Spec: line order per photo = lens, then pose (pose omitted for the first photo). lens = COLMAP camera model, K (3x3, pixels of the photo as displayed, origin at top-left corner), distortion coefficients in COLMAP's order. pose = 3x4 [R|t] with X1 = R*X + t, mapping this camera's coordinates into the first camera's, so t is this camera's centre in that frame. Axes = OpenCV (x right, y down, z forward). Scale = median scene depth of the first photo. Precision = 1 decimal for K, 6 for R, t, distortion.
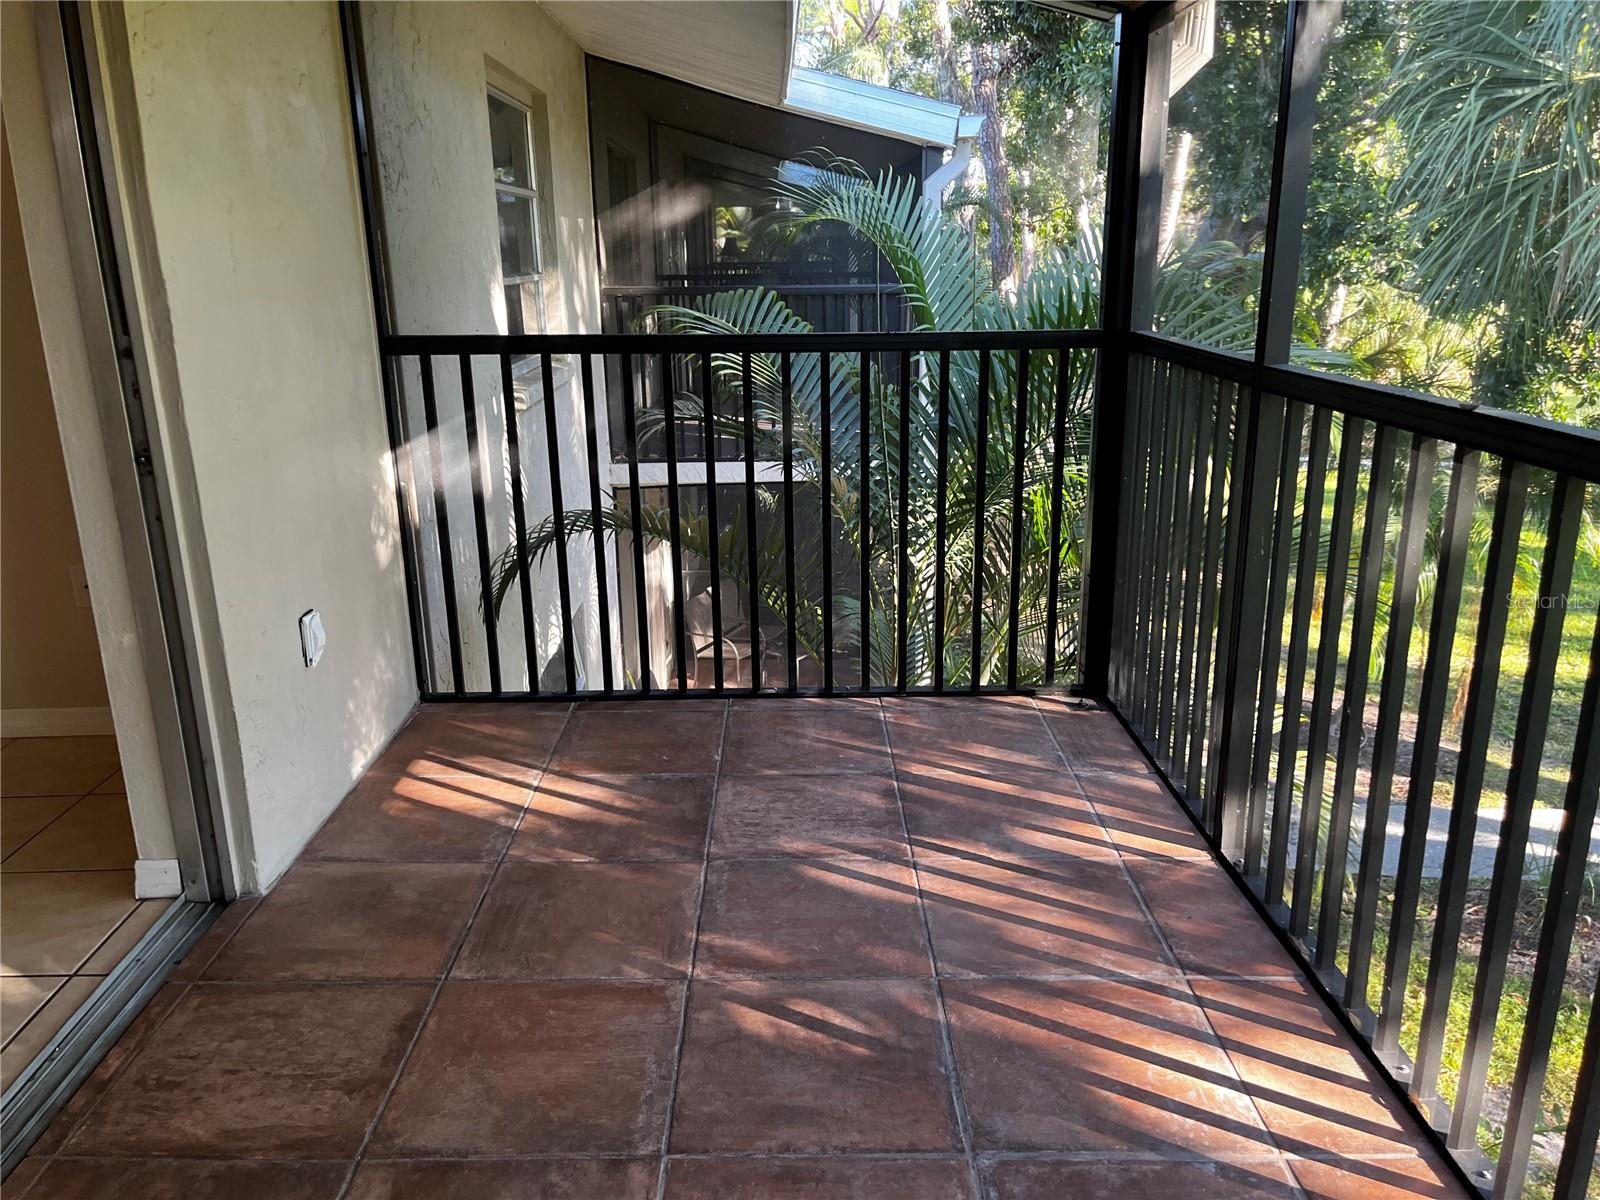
lens RADIAL K [[1198.0, 0, 798.9], [0, 1198.0, 600.0], [0, 0, 1]] dist [0.029791, -0.060101]
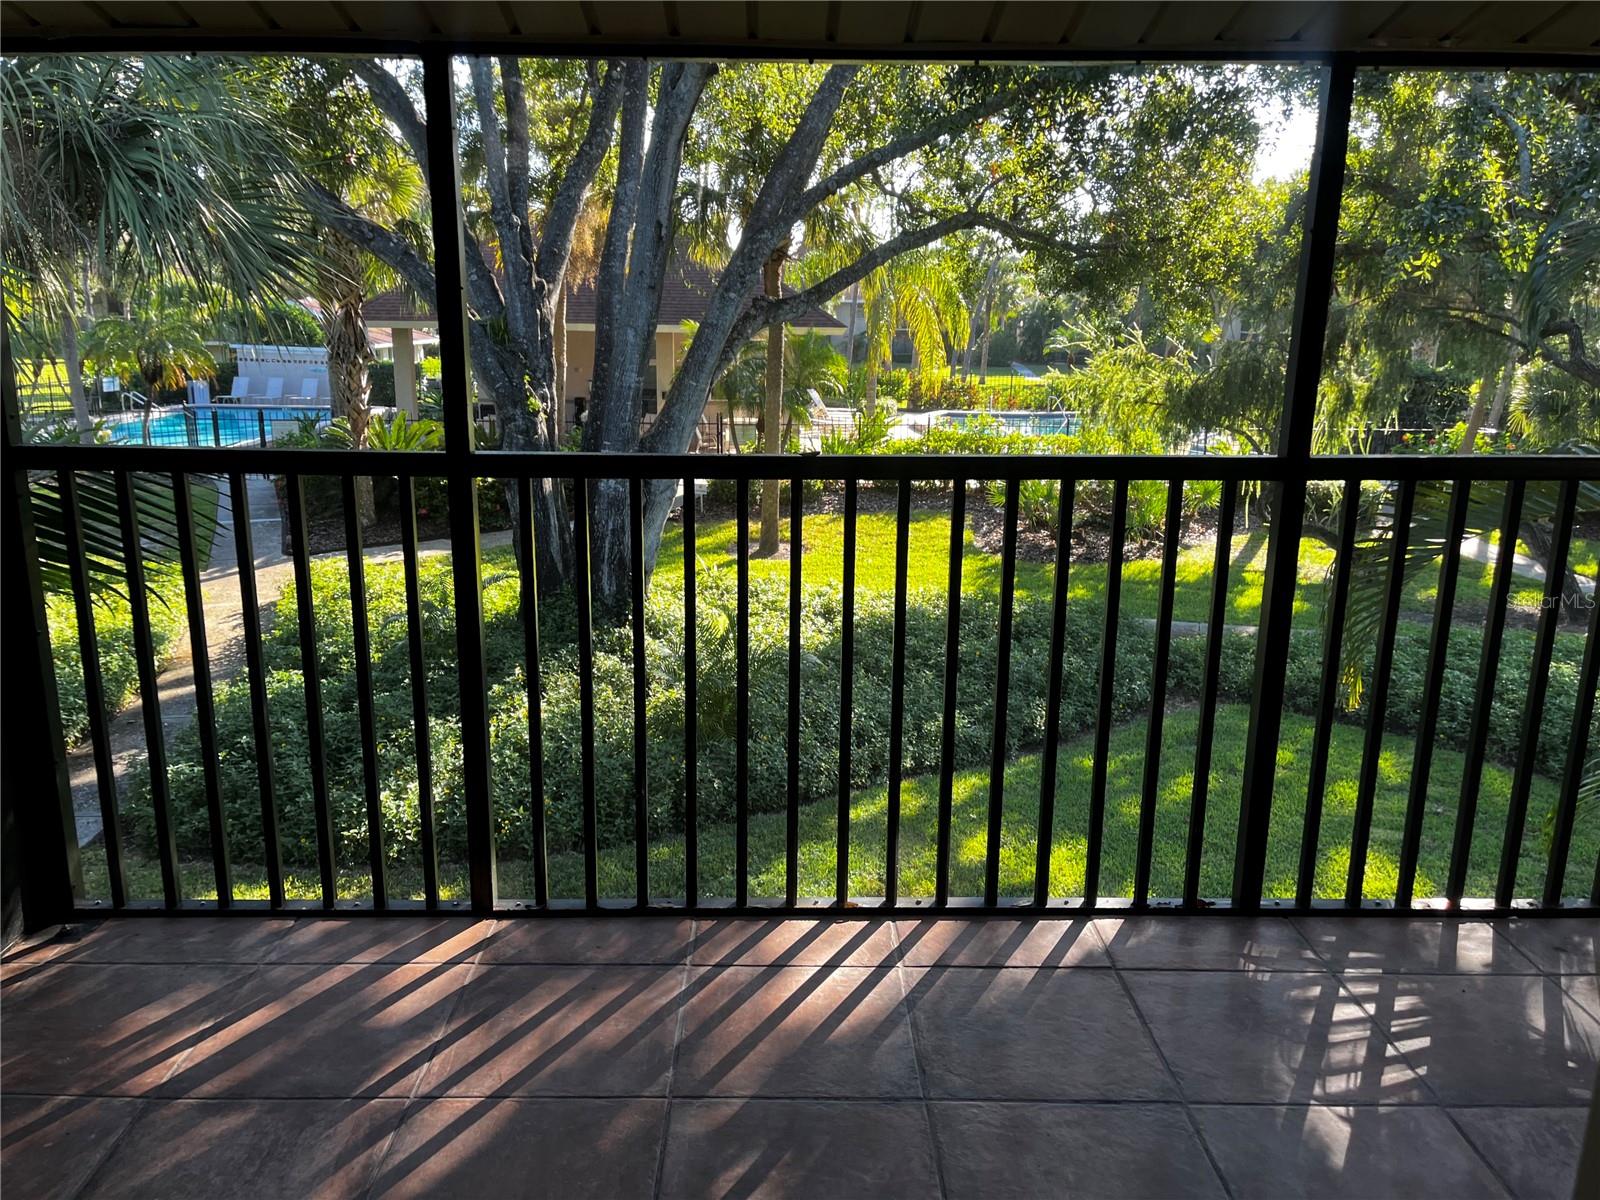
lens RADIAL K [[1198.0, 0, 796.1], [0, 1198.0, 598.2], [0, 0, 1]] dist [0.029791, -0.060101]
pose [[0.009122, -0.222428, 0.974906, -0.648150], [0.269594, 0.939393, 0.211803, -0.211911], [-0.962931, 0.260896, 0.068535, 0.642272]]
